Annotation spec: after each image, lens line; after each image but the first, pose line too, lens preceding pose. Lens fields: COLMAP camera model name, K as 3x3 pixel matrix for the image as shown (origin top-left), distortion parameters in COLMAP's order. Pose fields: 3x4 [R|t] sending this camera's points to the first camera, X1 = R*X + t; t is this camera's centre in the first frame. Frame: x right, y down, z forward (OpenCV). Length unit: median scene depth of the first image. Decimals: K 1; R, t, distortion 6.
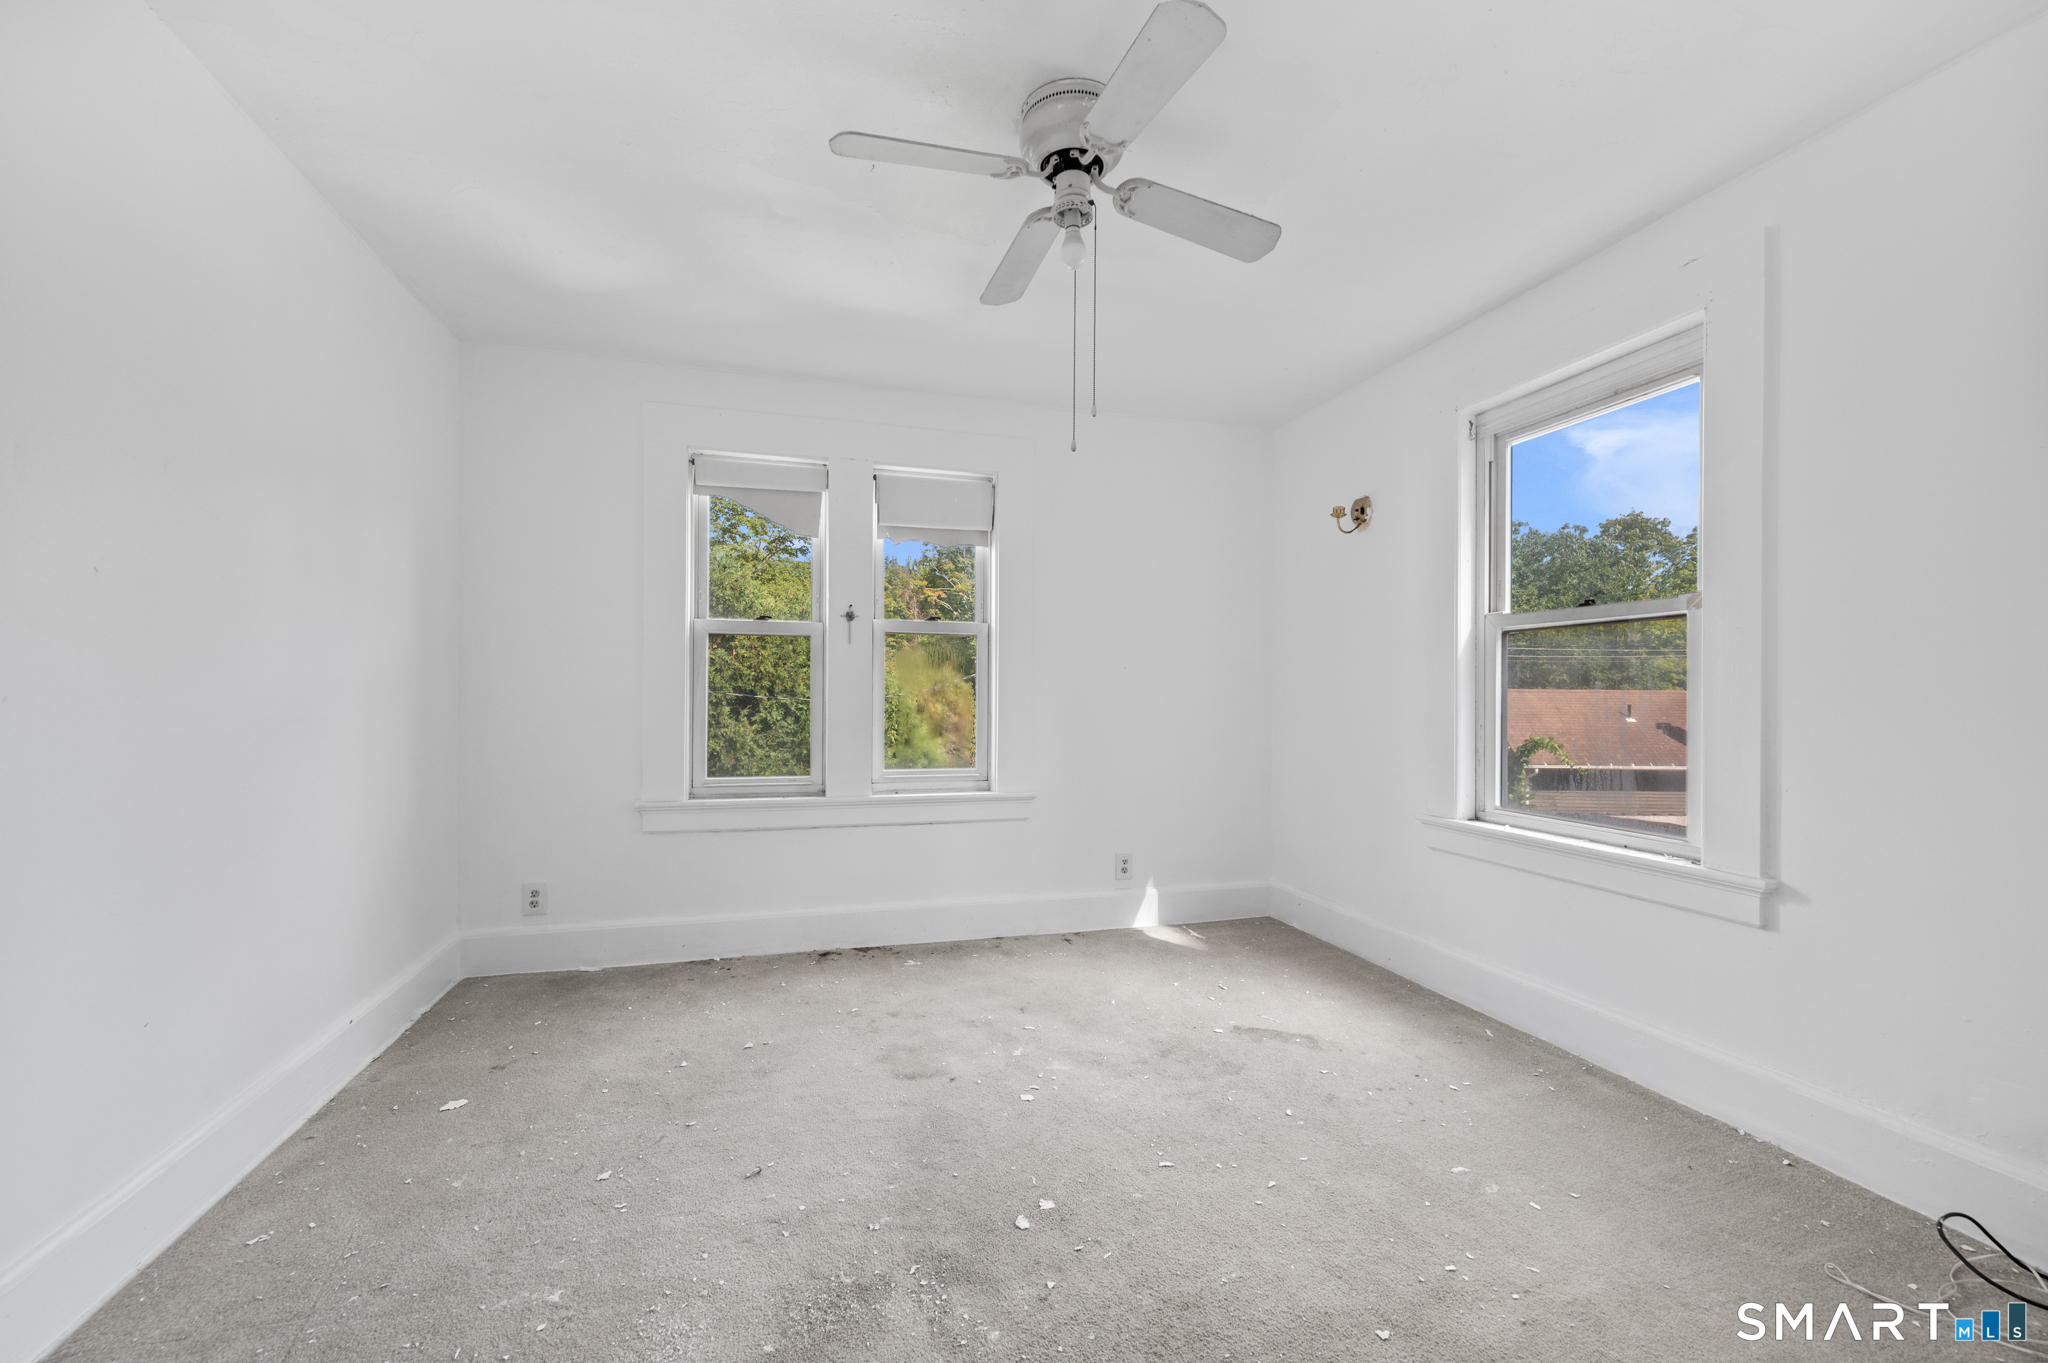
lens RADIAL K [[845.8, 0, 1016.7], [0, 845.8, 690.8], [0, 0, 1]] dist [-0.002224, -0.000322]
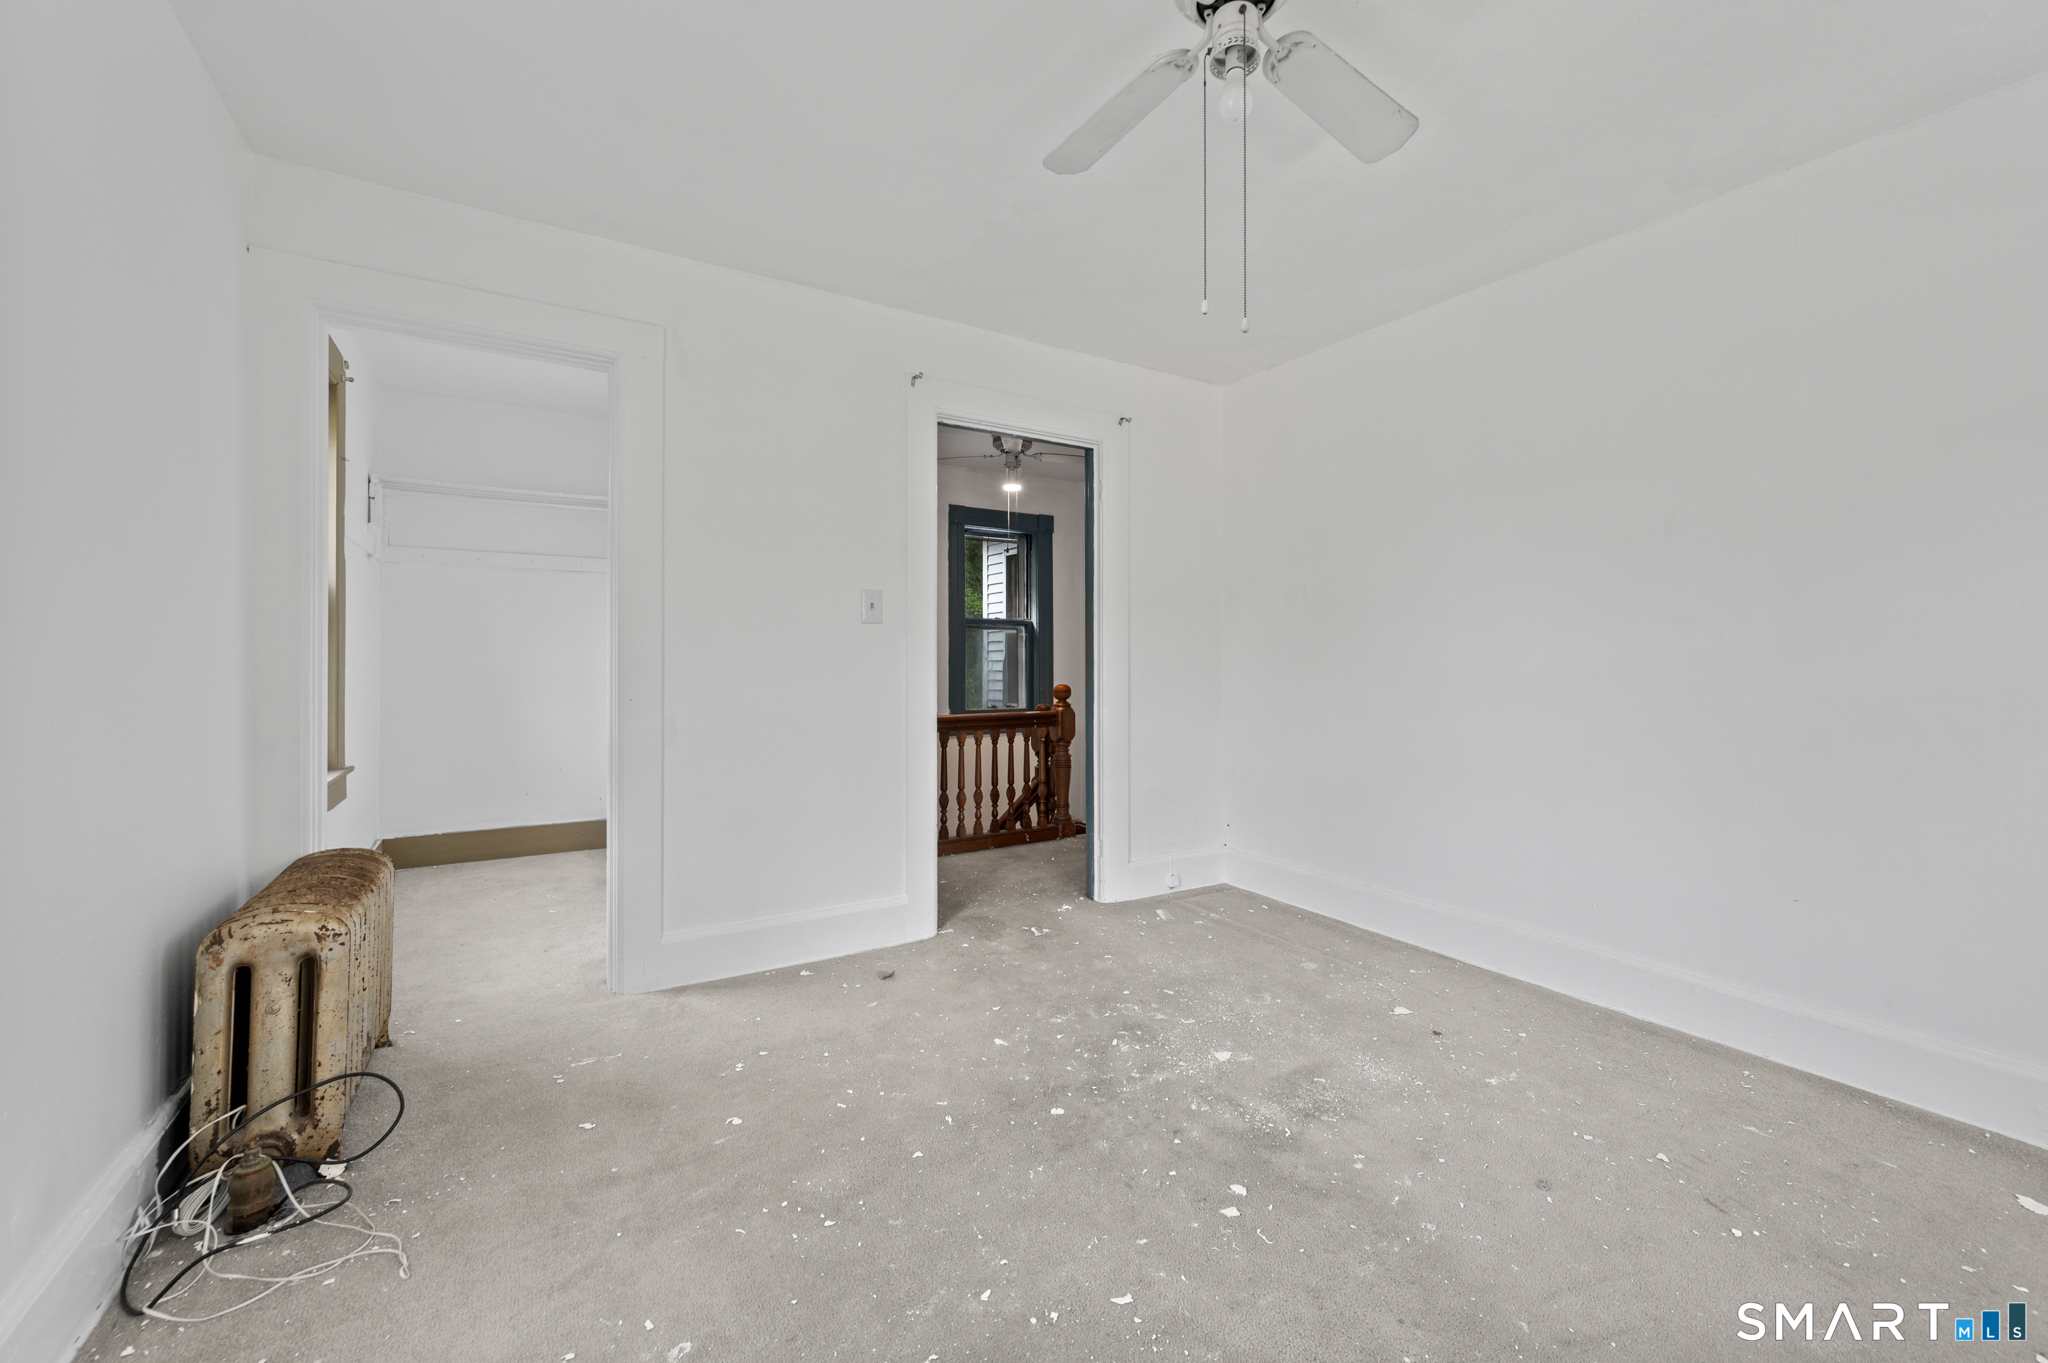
lens RADIAL K [[816.1, 0, 1048.3], [0, 816.1, 658.2], [0, 0, 1]] dist [-0.001057, -0.000193]
pose [[-0.962017, -0.008935, -0.272842, 0.367093], [-0.009002, 0.999959, -0.001005, 0.006084], [0.272840, 0.001490, -0.962058, 1.391378]]
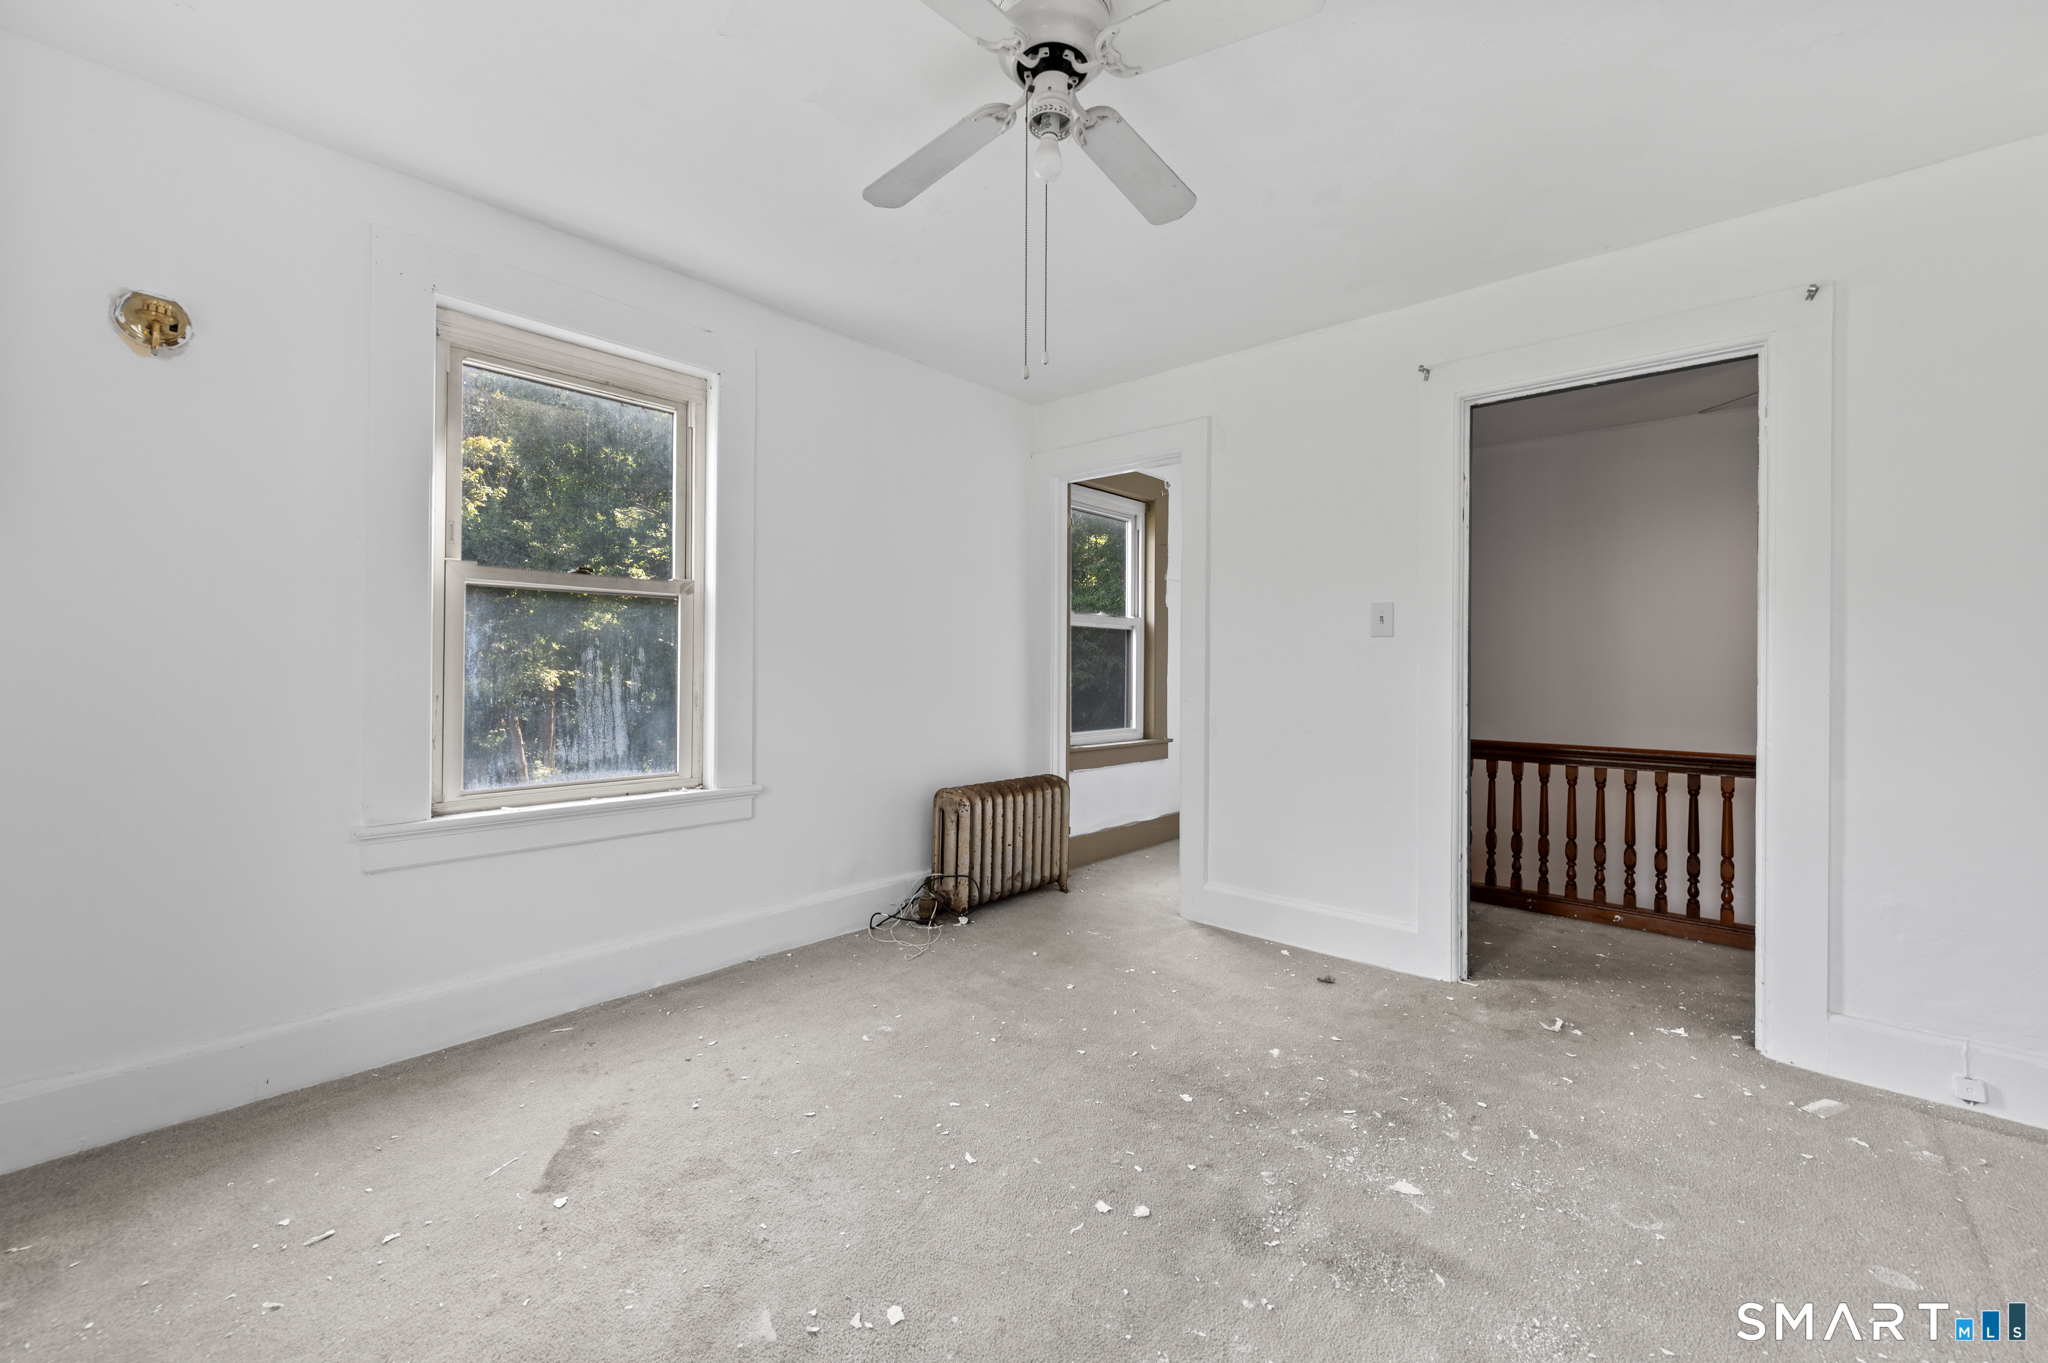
lens RADIAL K [[816.1, 0, 1048.3], [0, 816.1, 658.2], [0, 0, 1]] dist [-0.001057, -0.000193]
pose [[-0.550006, -0.004057, 0.835151, -0.534550], [-0.014511, 0.999884, -0.004699, -0.000971], [-0.835035, -0.014703, -0.550001, 1.208639]]
